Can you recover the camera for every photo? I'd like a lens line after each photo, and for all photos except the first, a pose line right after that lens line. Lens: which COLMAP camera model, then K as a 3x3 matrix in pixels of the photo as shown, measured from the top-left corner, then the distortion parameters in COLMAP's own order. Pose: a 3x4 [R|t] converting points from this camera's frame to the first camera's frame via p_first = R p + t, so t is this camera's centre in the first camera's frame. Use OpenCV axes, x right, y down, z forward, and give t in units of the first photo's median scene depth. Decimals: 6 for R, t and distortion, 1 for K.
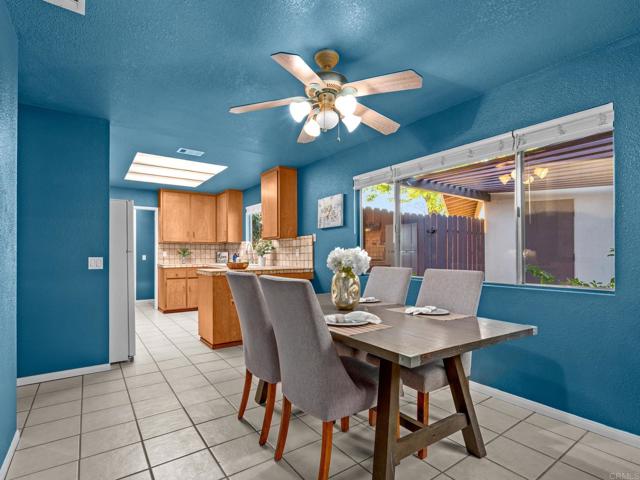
lens RADIAL K [[325.1, 0, 314.7], [0, 325.1, 254.2], [0, 0, 1]] dist [-0.001025, 0.001602]
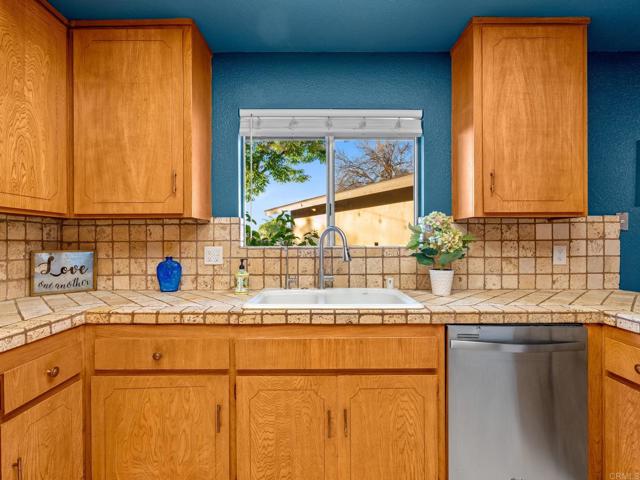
lens RADIAL K [[325.1, 0, 314.9], [0, 325.1, 241.3], [0, 0, 1]] dist [-0.001025, 0.001602]
pose [[0.581310, 0.001388, 0.813681, -0.416244], [-0.000593, 0.999999, -0.001282, -0.015819], [-0.813682, 0.000263, 0.581311, 0.742603]]
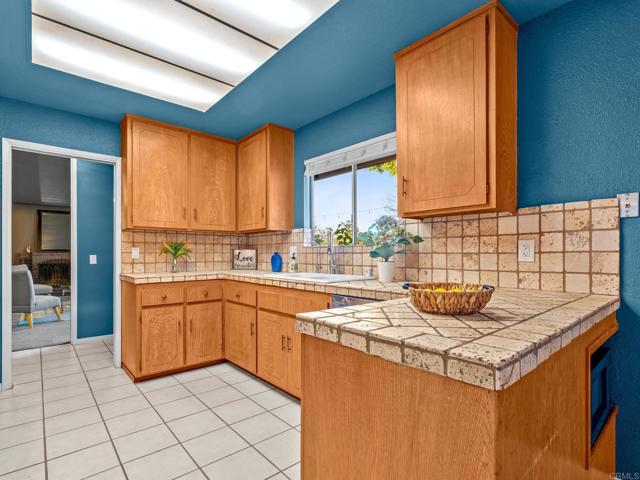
lens RADIAL K [[325.1, 0, 316.8], [0, 325.1, 253.4], [0, 0, 1]] dist [-0.001025, 0.001602]
pose [[0.994899, 0.001518, 0.100863, -0.237776], [-0.001796, 0.999995, 0.002667, -0.001662], [-0.100859, -0.002835, 0.994897, 0.482638]]
